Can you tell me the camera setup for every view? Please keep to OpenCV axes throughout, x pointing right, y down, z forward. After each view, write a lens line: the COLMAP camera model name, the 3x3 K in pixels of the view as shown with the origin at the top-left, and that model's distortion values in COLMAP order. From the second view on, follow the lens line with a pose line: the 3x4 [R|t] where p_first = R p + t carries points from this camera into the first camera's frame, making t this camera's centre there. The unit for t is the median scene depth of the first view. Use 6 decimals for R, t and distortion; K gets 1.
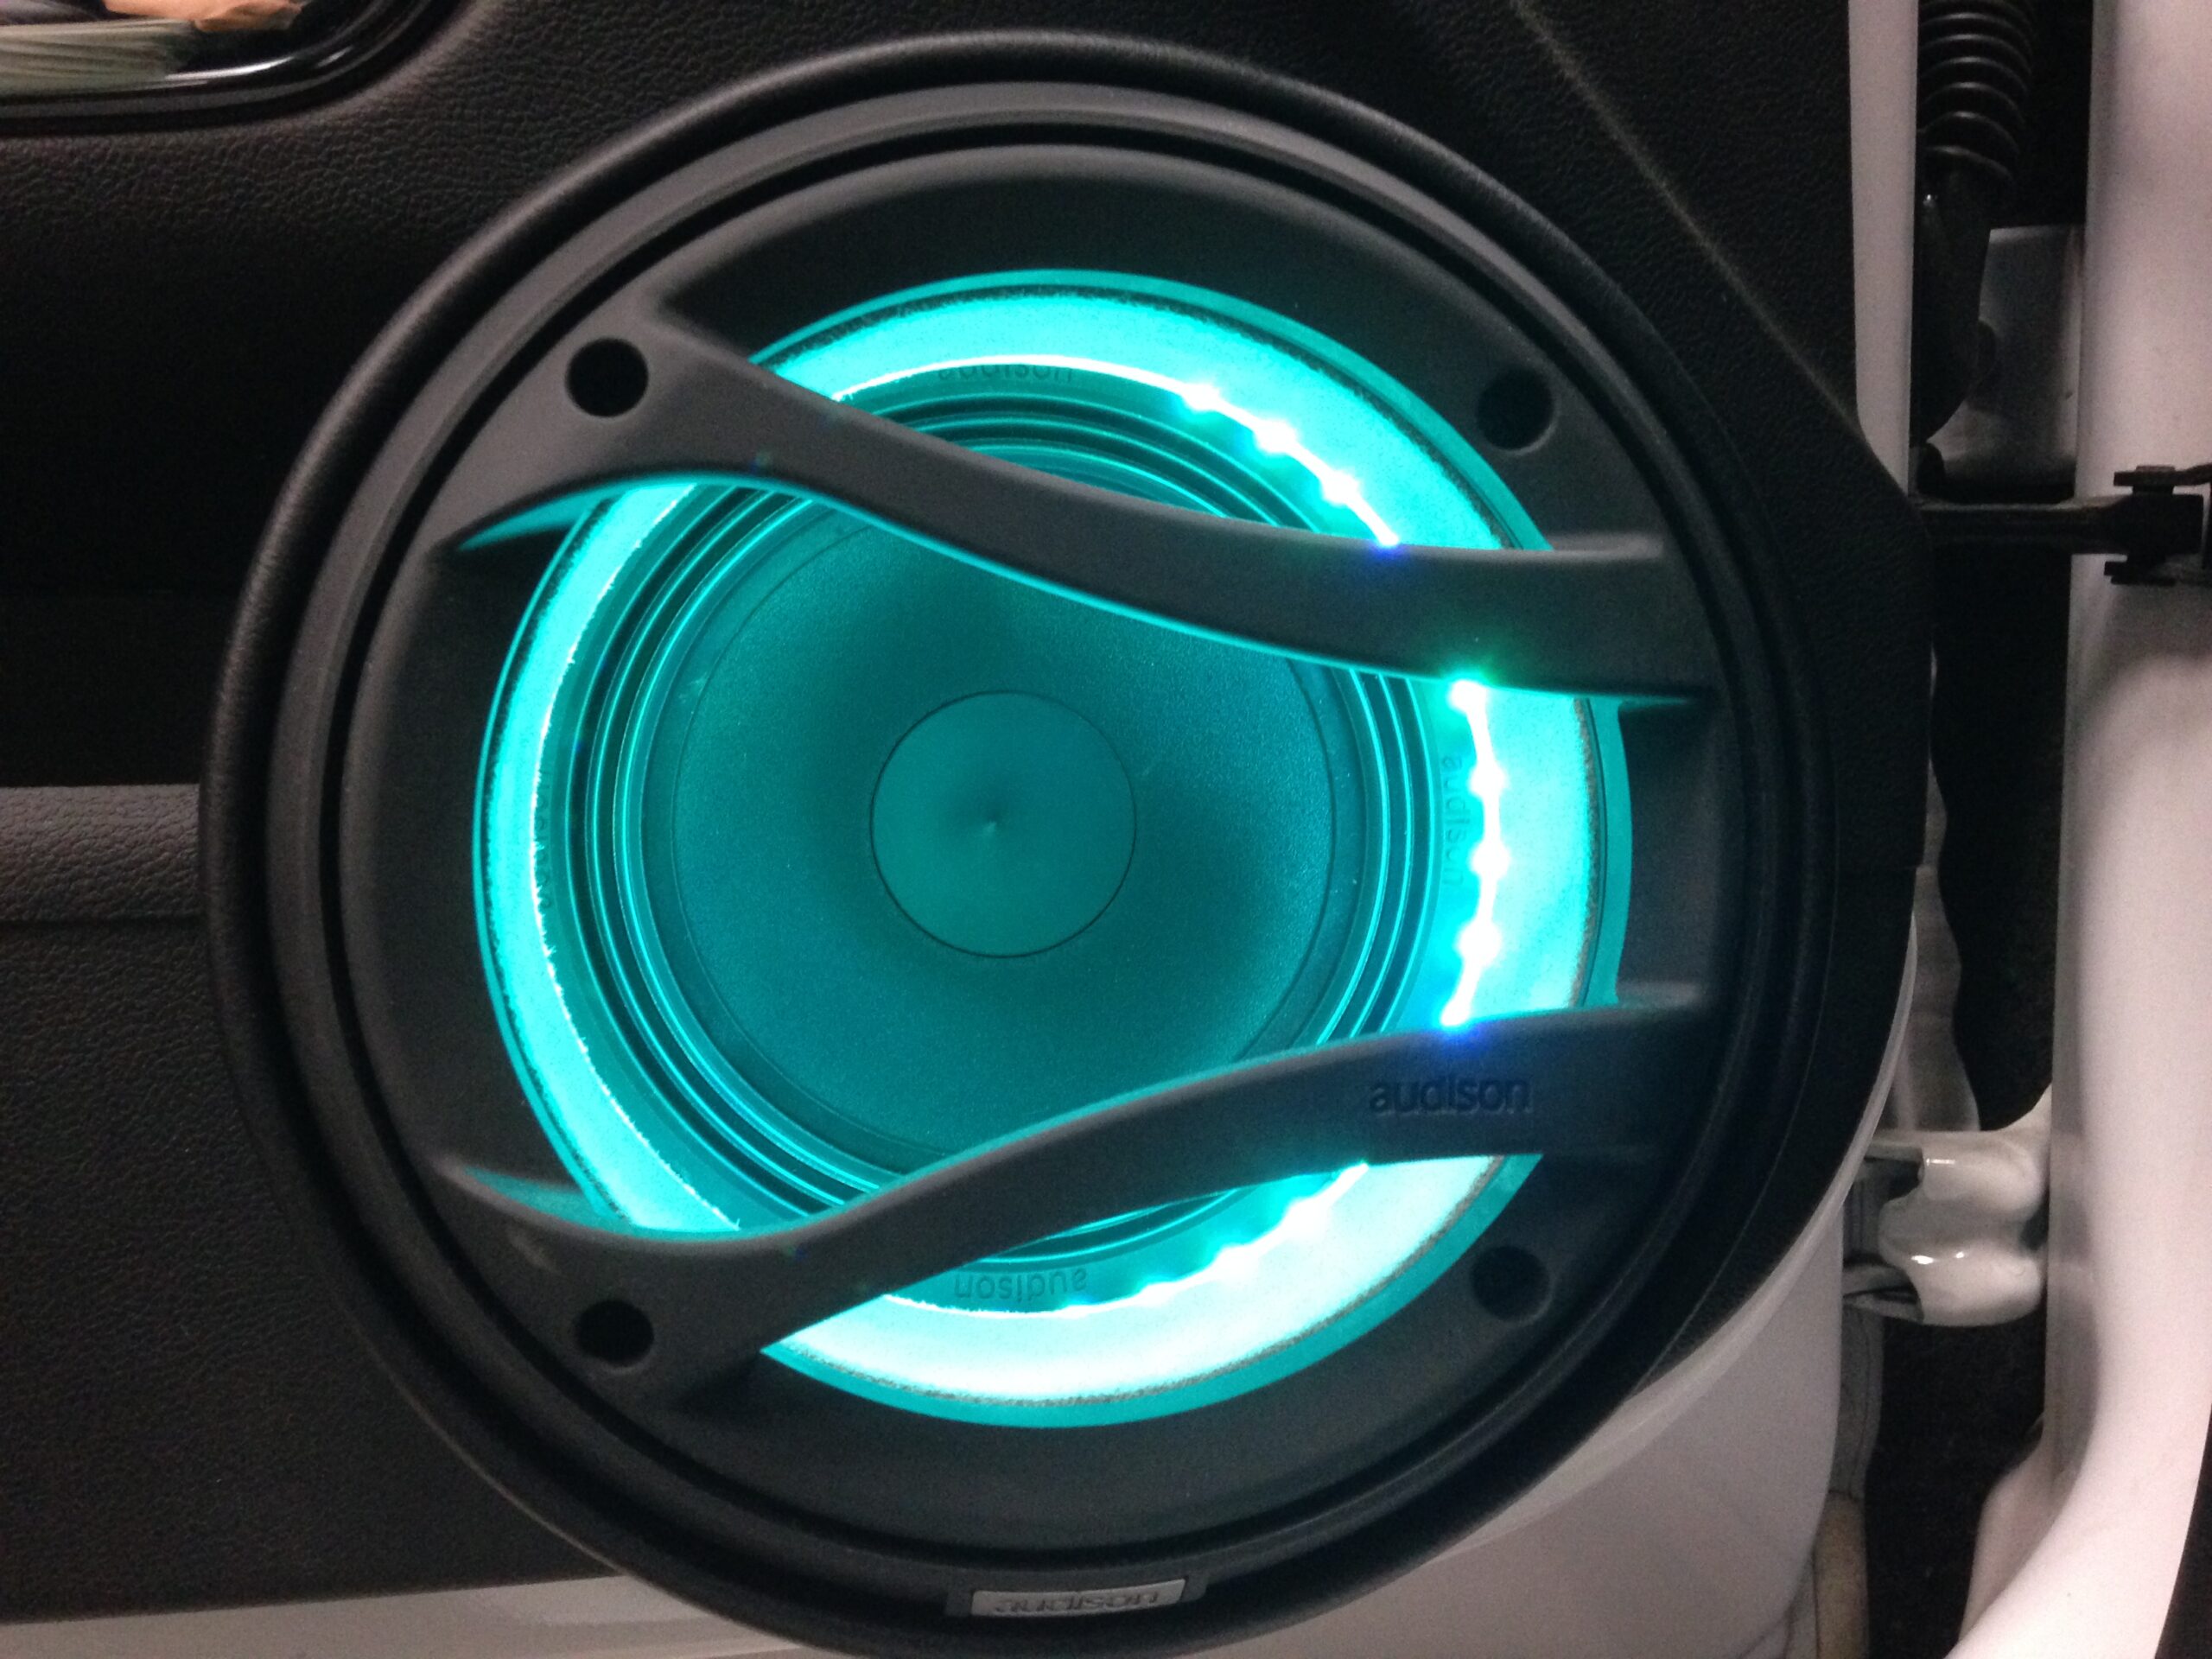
lens RADIAL K [[2061.2, 0, 1121.2], [0, 2061.2, 814.0], [0, 0, 1]] dist [0.153872, -0.276810]
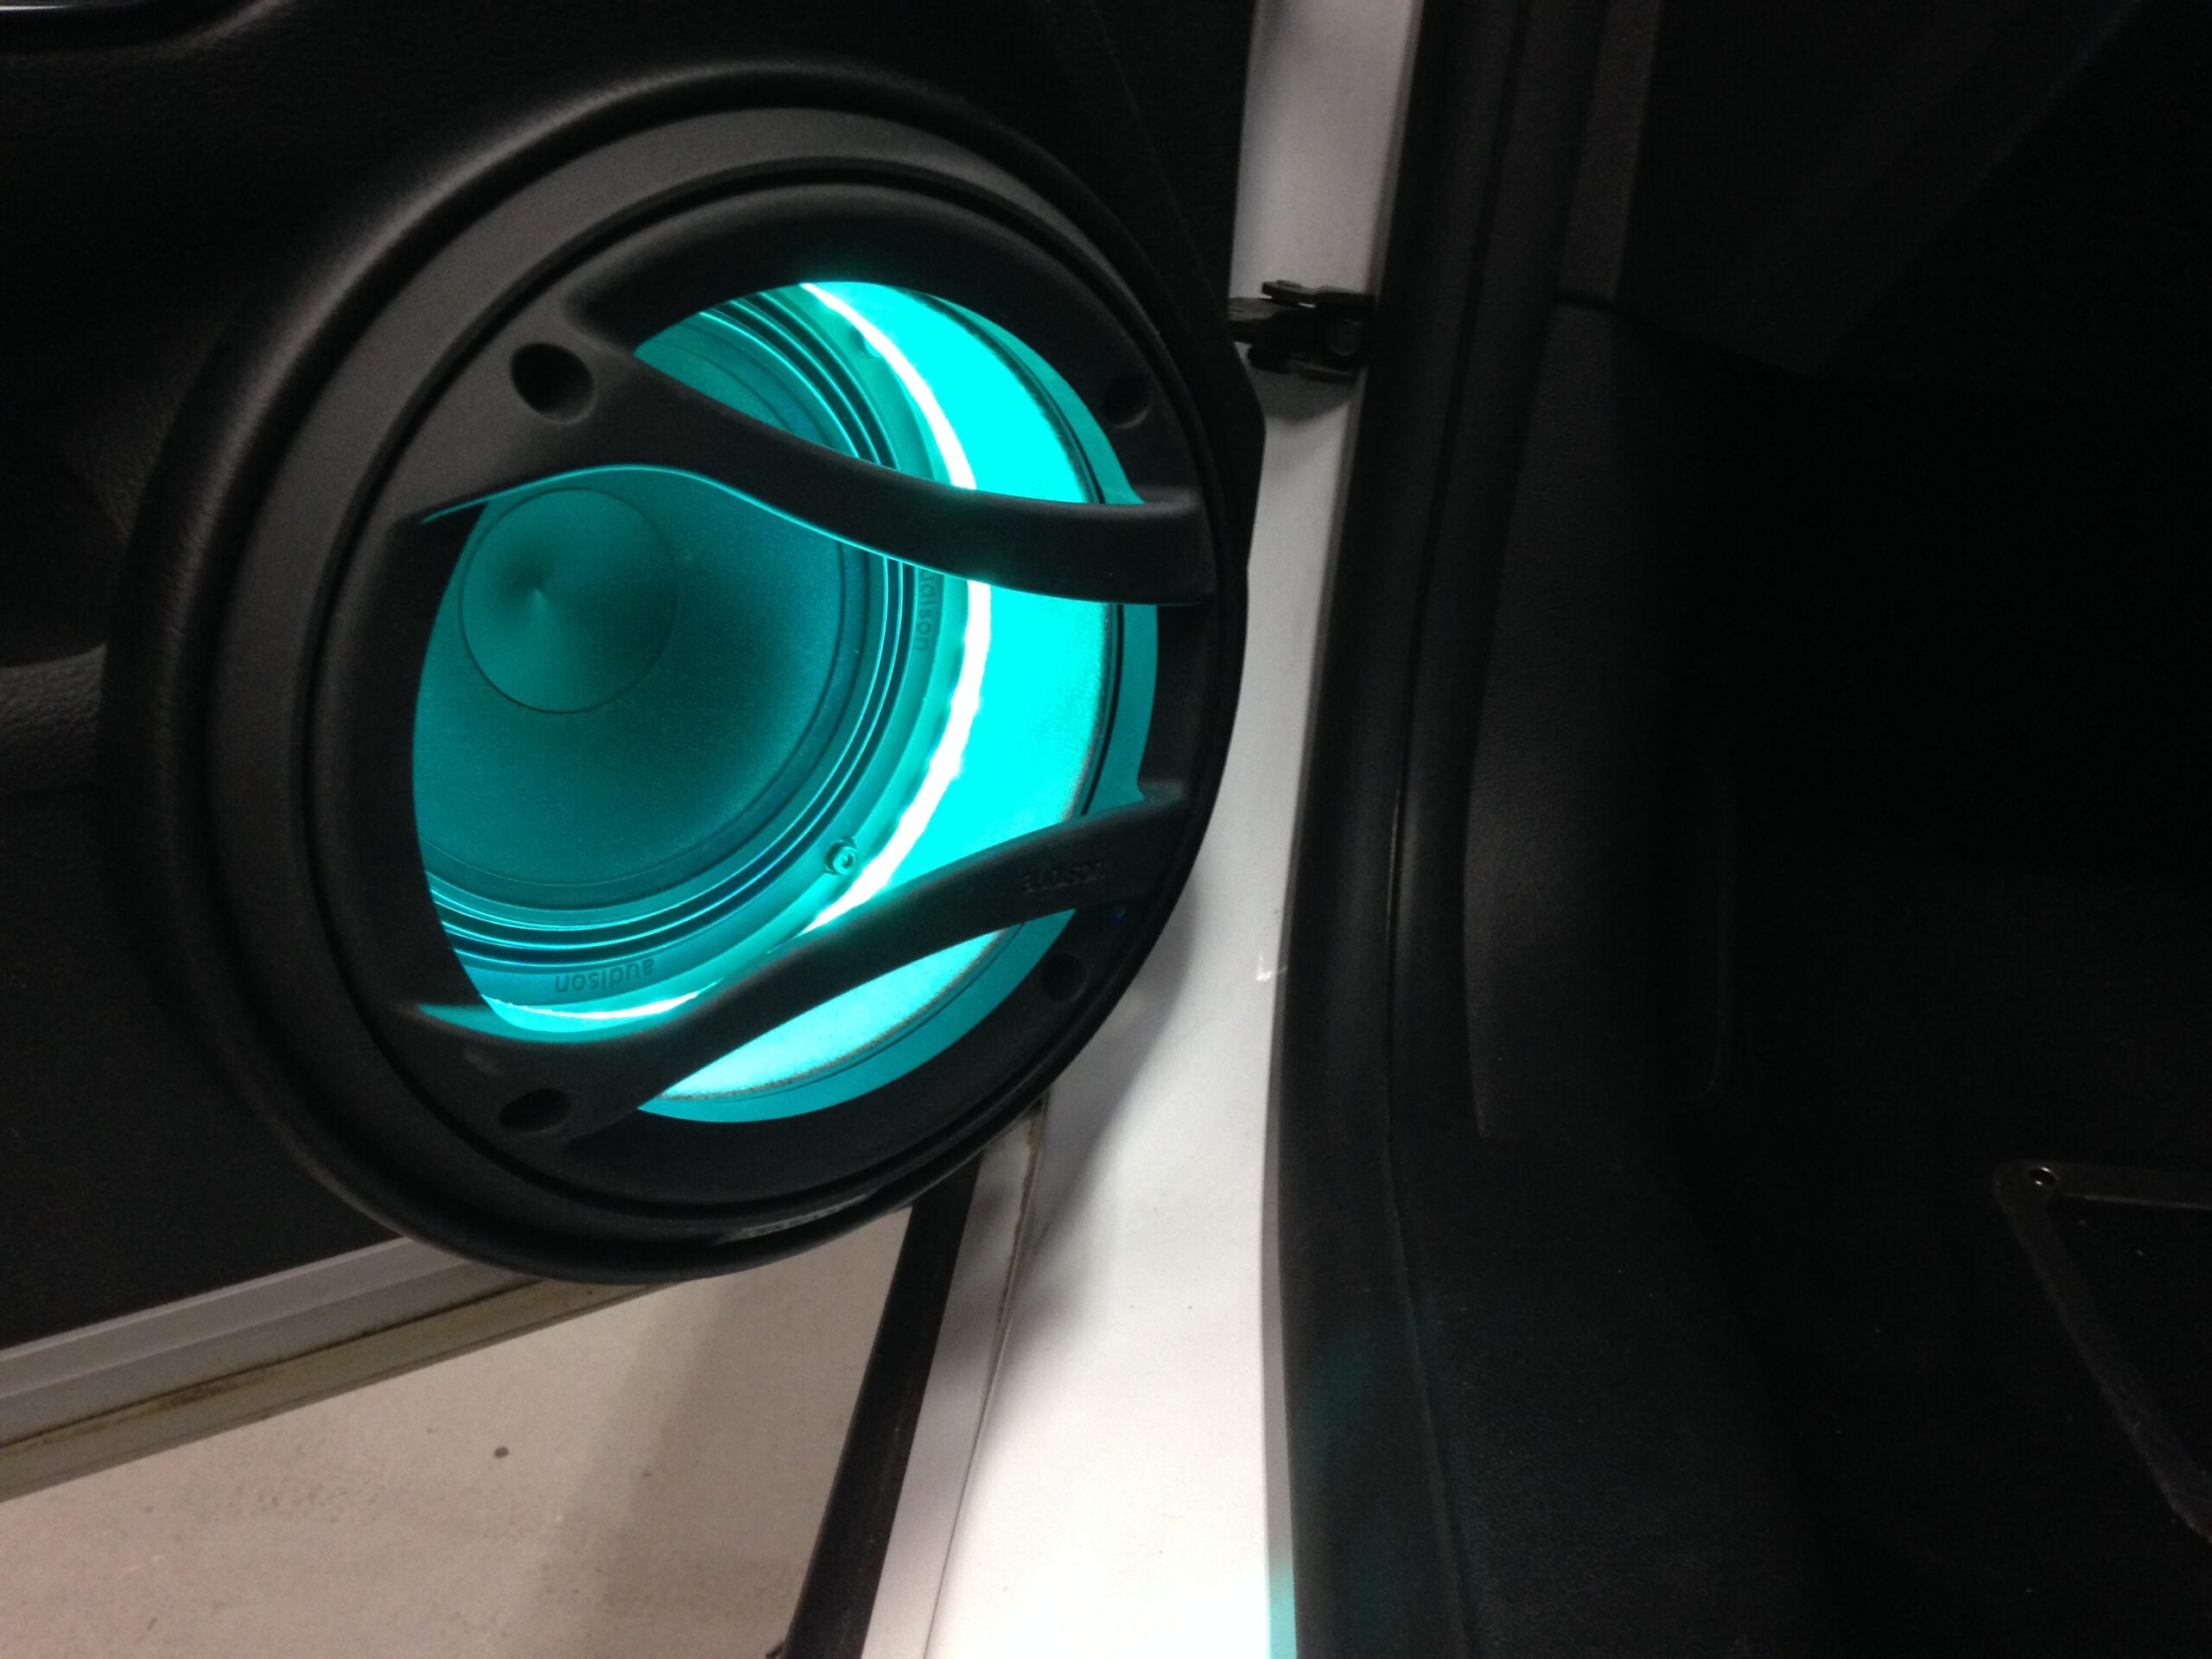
lens RADIAL K [[2029.5, 0, 1136.0], [0, 2029.5, 821.2], [0, 0, 1]] dist [0.197466, -0.337391]
pose [[0.834959, -0.070041, 0.545836, -0.536326], [-0.092744, 0.959770, 0.265027, -0.264809], [-0.542440, -0.271910, 0.794873, -0.164247]]
